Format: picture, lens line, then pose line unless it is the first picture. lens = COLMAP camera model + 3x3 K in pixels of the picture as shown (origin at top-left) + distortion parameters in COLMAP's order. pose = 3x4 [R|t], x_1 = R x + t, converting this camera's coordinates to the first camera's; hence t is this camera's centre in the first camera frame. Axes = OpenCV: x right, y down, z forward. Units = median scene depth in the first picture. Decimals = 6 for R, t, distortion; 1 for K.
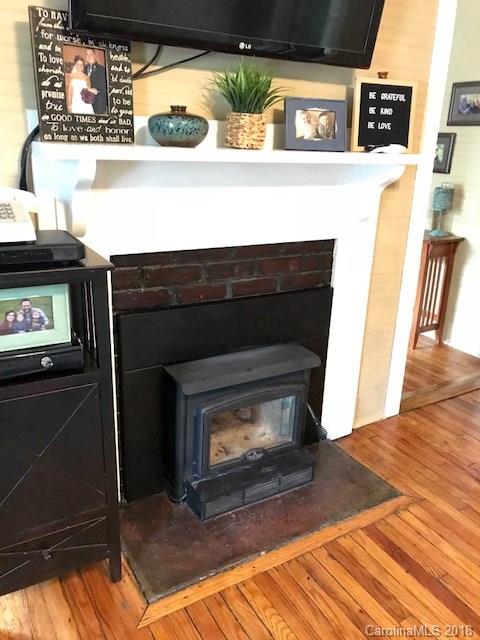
lens RADIAL K [[518.0, 0, 240.0], [0, 518.0, 320.0], [0, 0, 1]] dist [0.007283, 0.000924]
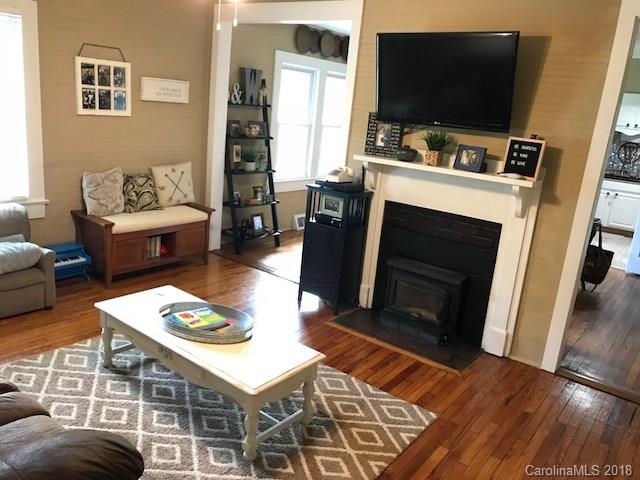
lens RADIAL K [[518.0, 0, 320.0], [0, 518.0, 240.0], [0, 0, 1]] dist [0.007283, 0.000924]
pose [[0.380175, 0.234407, -0.894718, 1.802970], [-0.367436, 0.926019, 0.086480, -0.042625], [0.848798, 0.295874, 0.438179, -0.284190]]
